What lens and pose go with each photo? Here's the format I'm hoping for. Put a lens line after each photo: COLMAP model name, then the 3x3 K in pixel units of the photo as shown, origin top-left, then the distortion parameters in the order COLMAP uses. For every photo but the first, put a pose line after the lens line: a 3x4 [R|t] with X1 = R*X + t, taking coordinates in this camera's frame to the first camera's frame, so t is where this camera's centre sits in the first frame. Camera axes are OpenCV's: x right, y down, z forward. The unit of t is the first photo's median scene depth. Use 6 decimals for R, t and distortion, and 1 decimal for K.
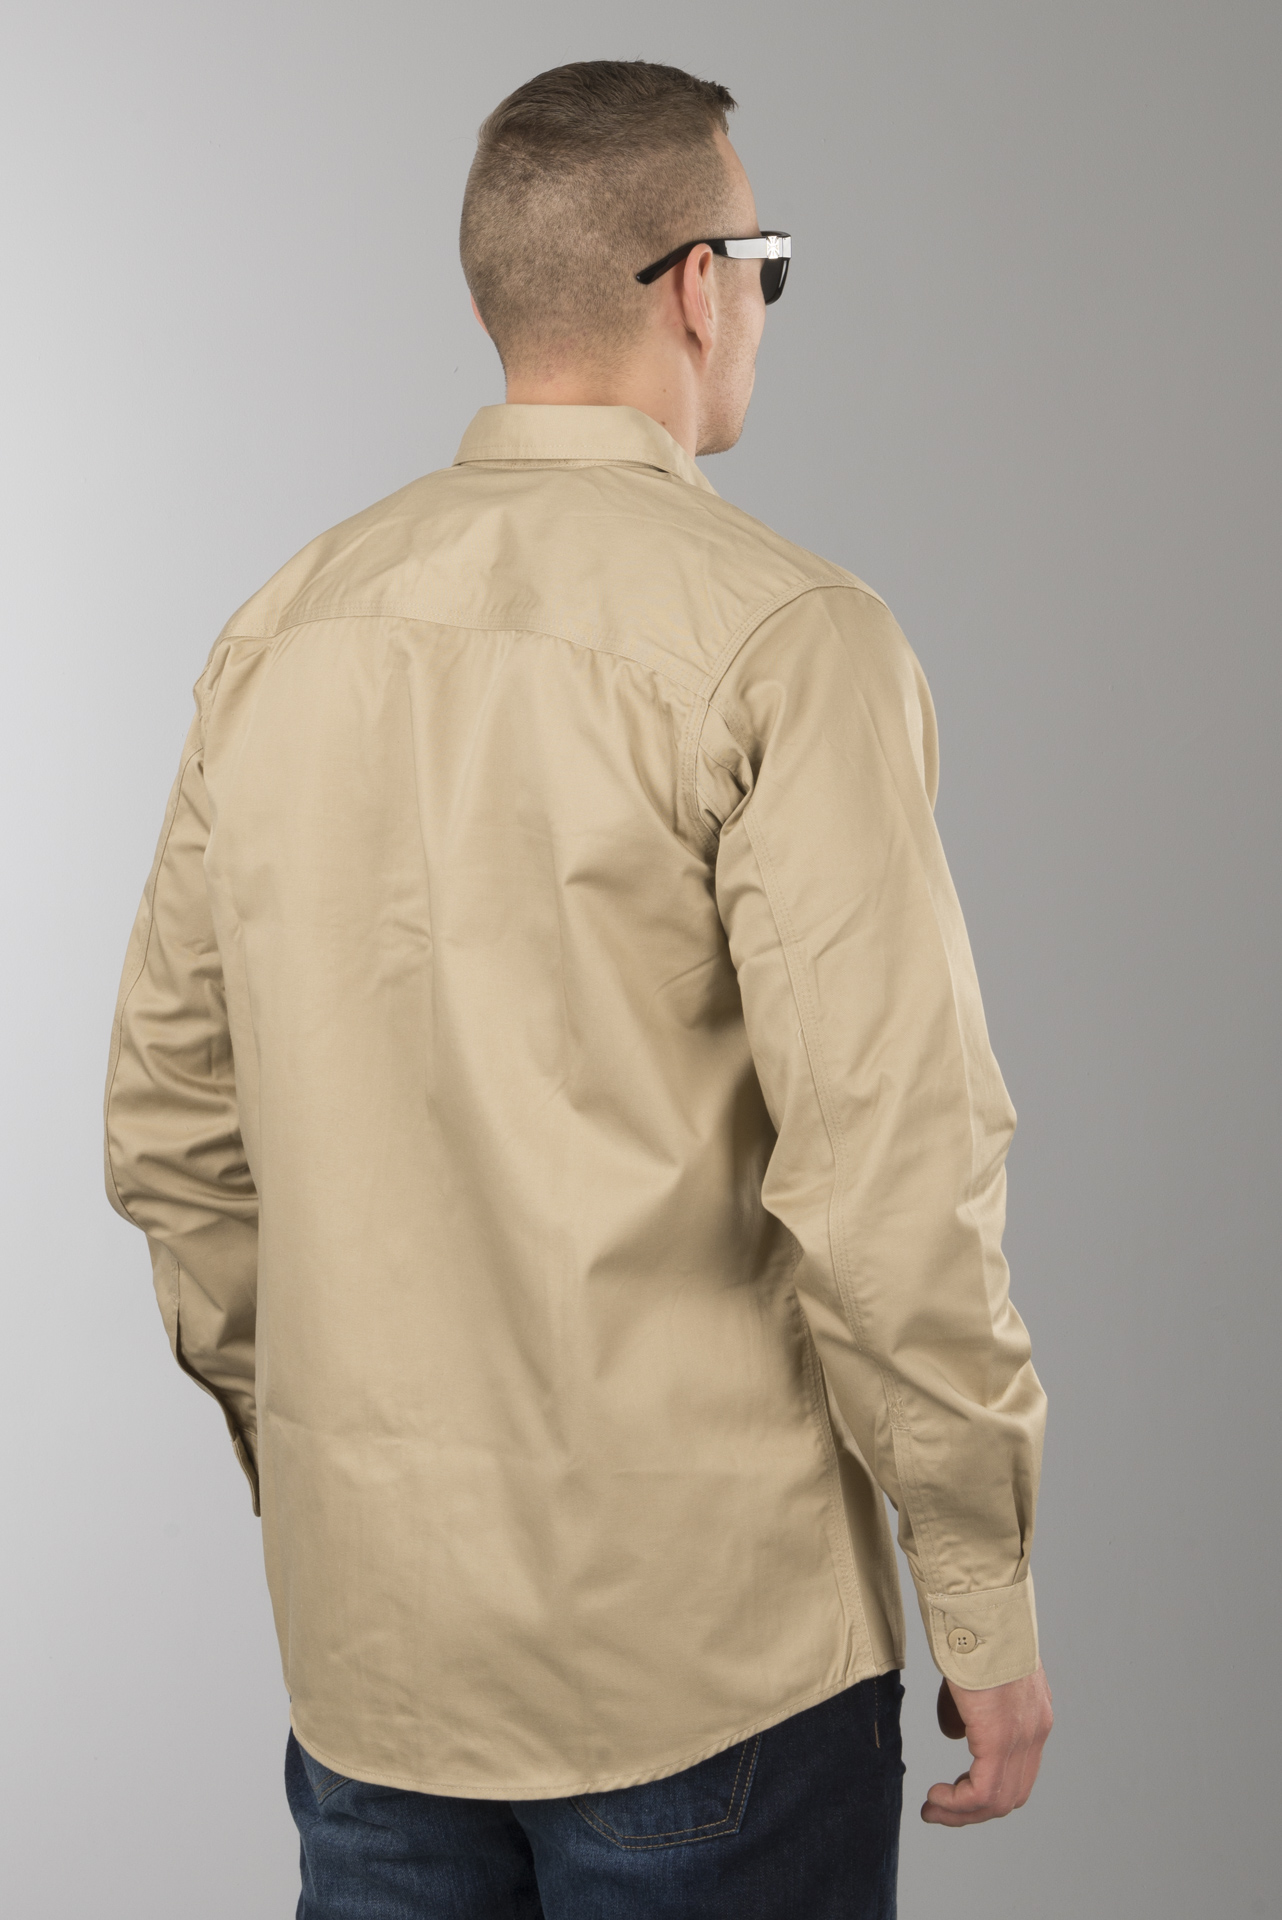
lens RADIAL K [[2855.4, 0, 633.3], [0, 2855.4, 977.0], [0, 0, 1]] dist [0.066688, 0.000000]
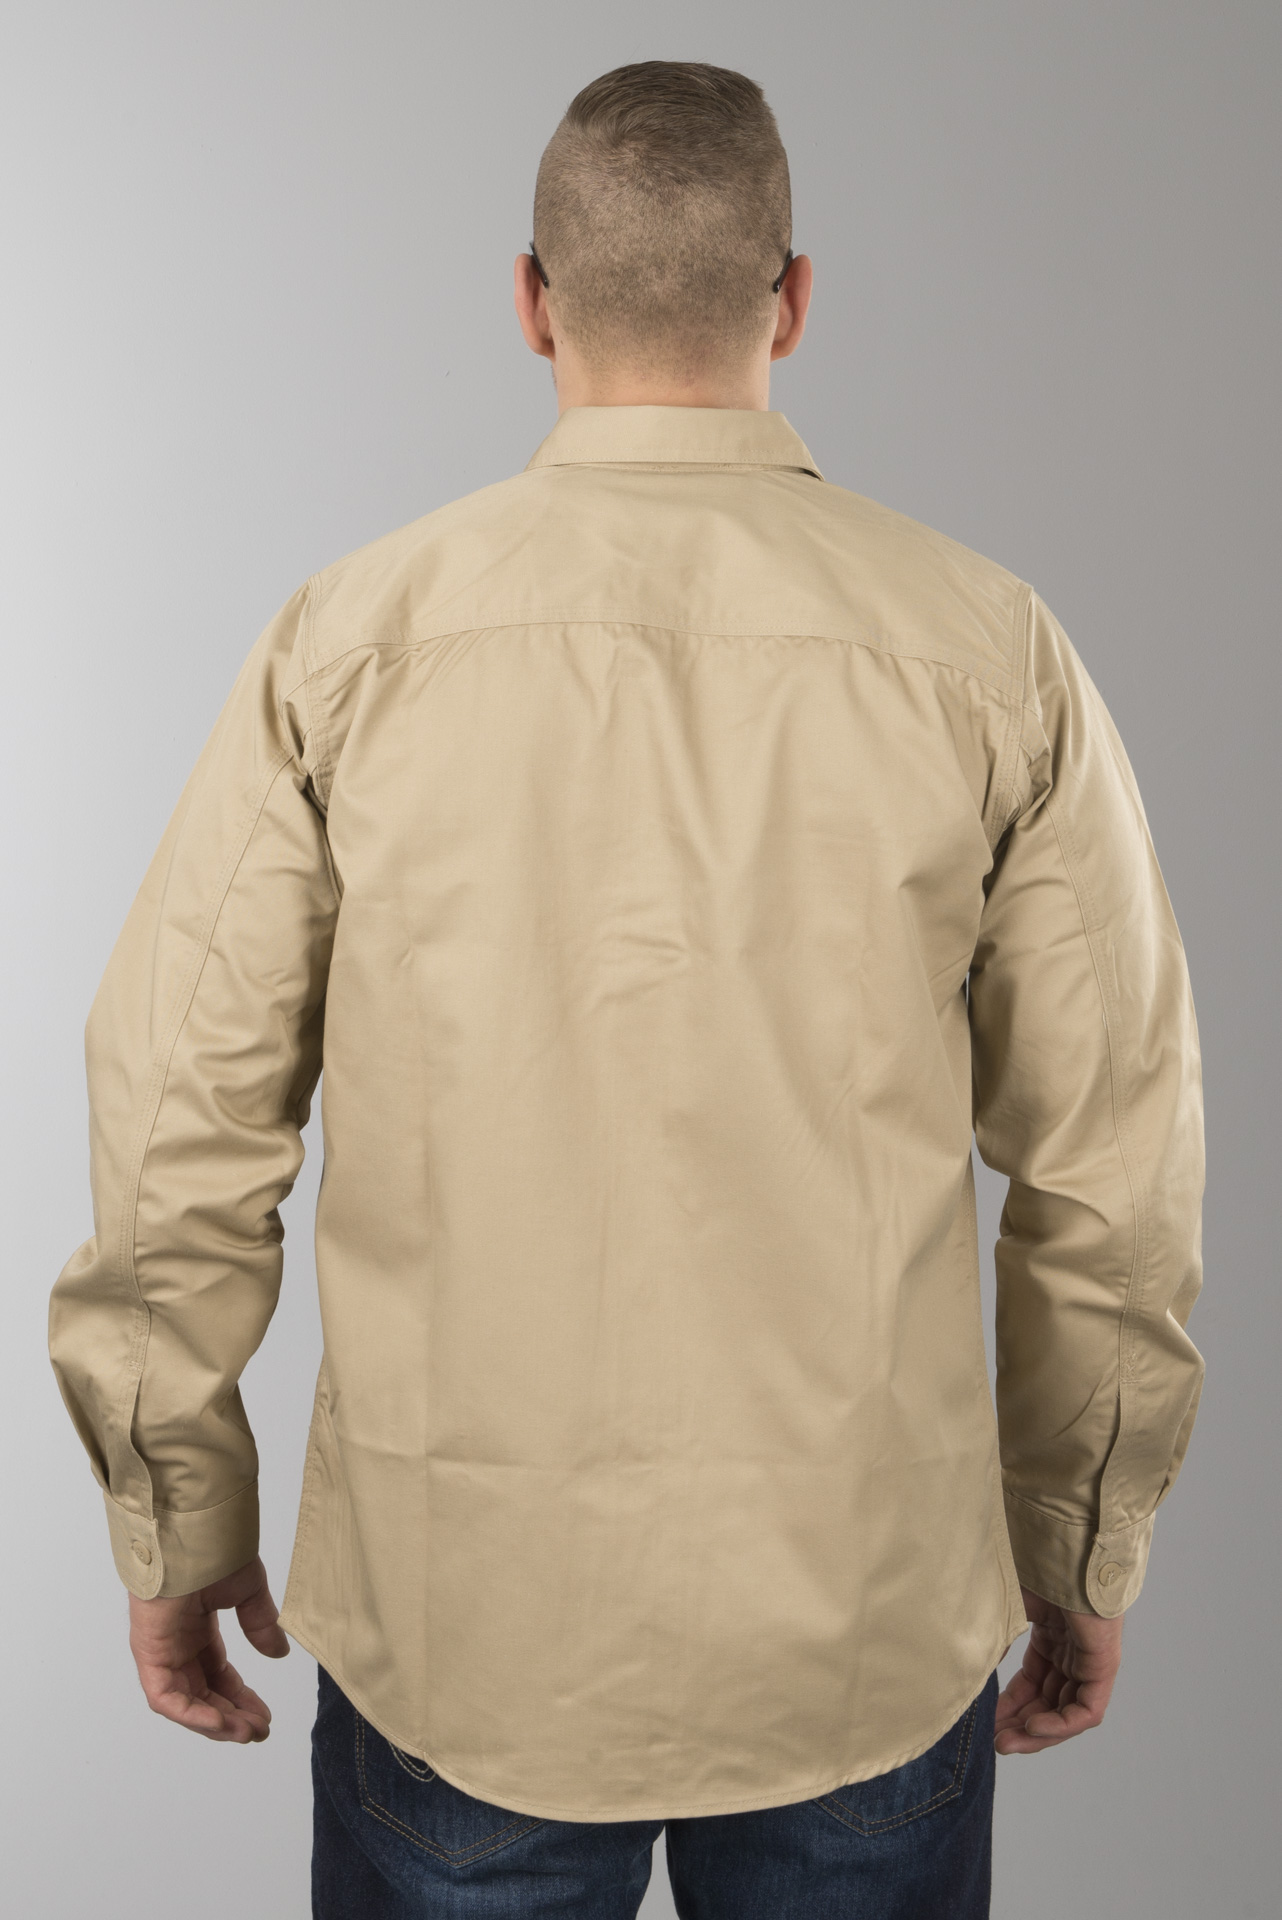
lens RADIAL K [[2855.4, 0, 642.8], [0, 2855.4, 949.2], [0, 0, 1]] dist [0.066688, 0.000000]
pose [[0.878210, -0.060851, 0.474388, -0.536660], [0.061540, 0.998005, 0.014092, -0.028157], [-0.474299, 0.016818, 0.880203, 0.137751]]
